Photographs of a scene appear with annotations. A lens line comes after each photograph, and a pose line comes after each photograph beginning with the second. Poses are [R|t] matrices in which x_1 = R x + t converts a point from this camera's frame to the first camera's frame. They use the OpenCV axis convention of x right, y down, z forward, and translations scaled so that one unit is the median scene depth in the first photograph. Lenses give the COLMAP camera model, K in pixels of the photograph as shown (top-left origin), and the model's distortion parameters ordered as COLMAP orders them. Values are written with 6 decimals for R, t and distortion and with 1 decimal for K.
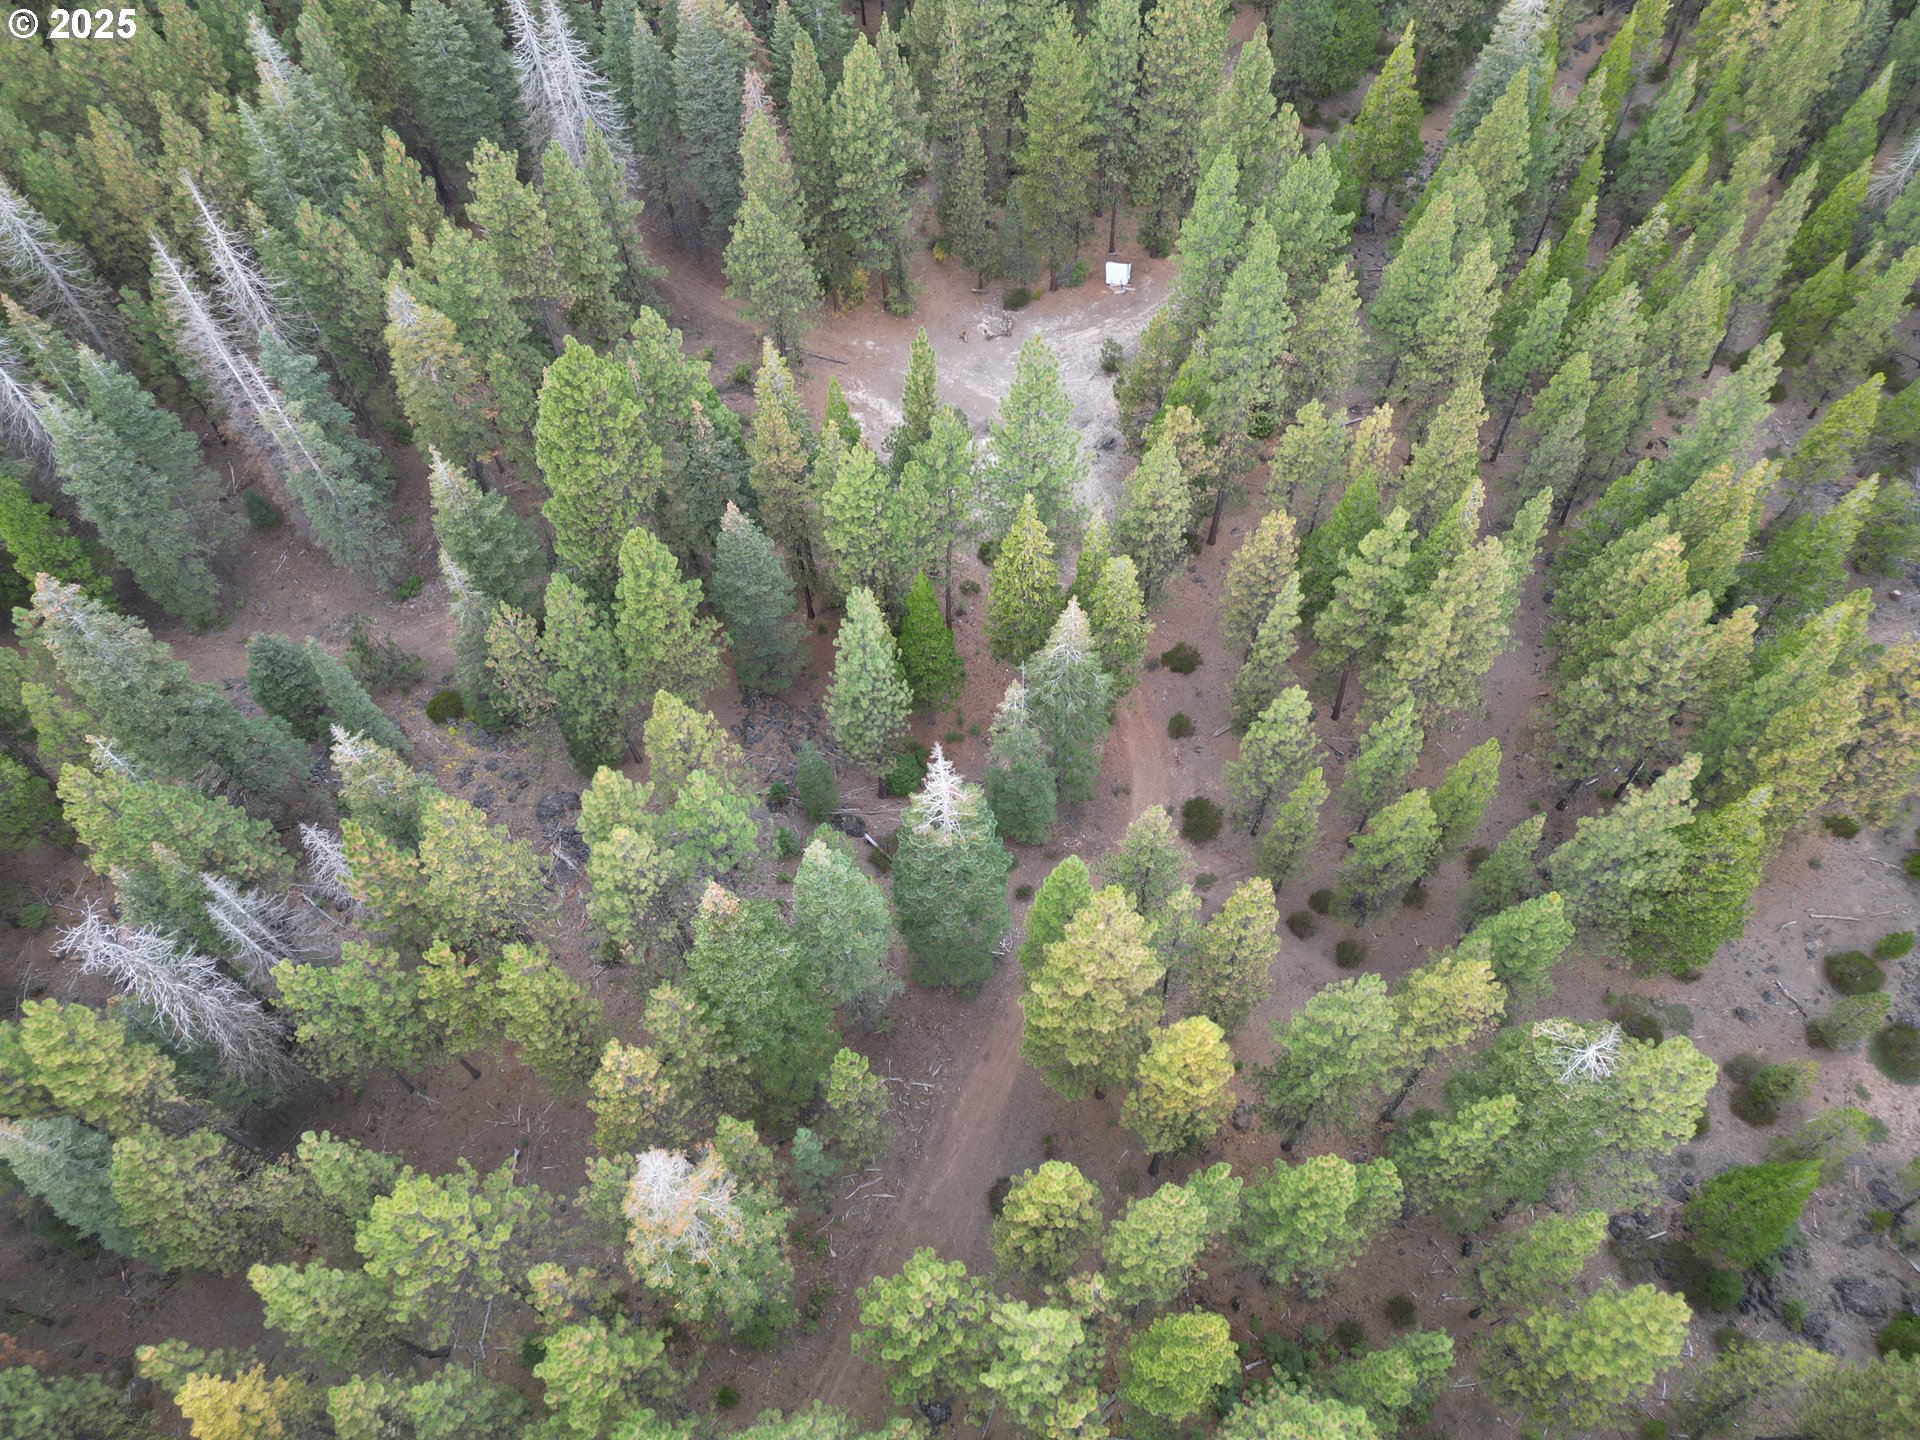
lens RADIAL K [[1342.0, 0, 949.5], [0, 1342.0, 727.3], [0, 0, 1]] dist [0.078349, -0.061521]
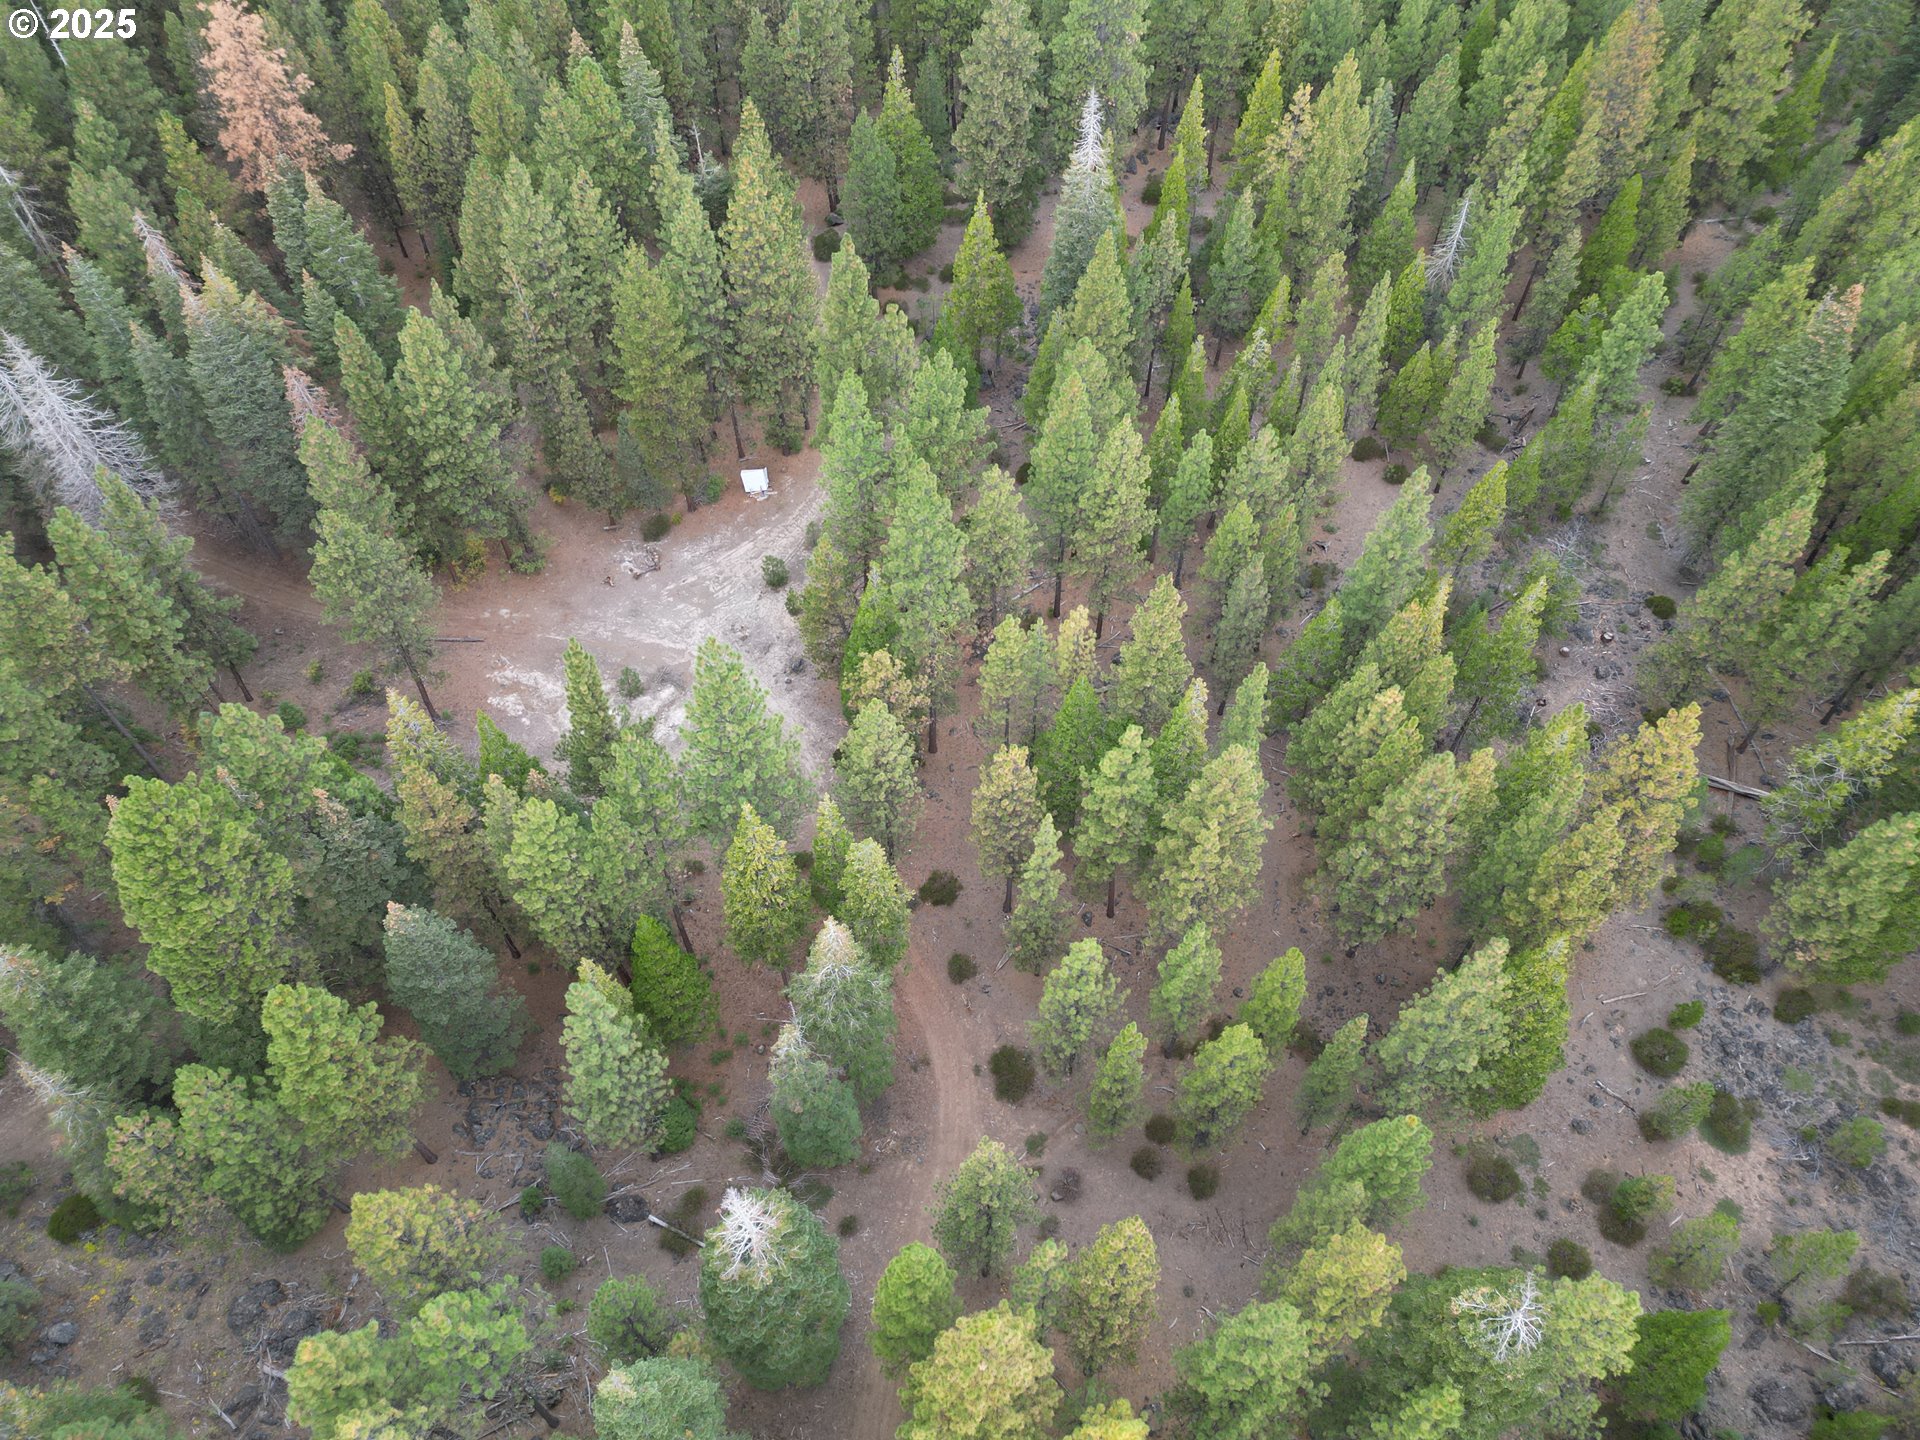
lens RADIAL K [[1342.0, 0, 949.3], [0, 1342.0, 721.5], [0, 0, 1]] dist [0.078349, -0.061521]
pose [[0.943645, -0.246797, 0.220509, 0.004029], [0.259999, 0.965061, -0.032527, -0.141690], [-0.204777, 0.088026, 0.974842, 0.094557]]
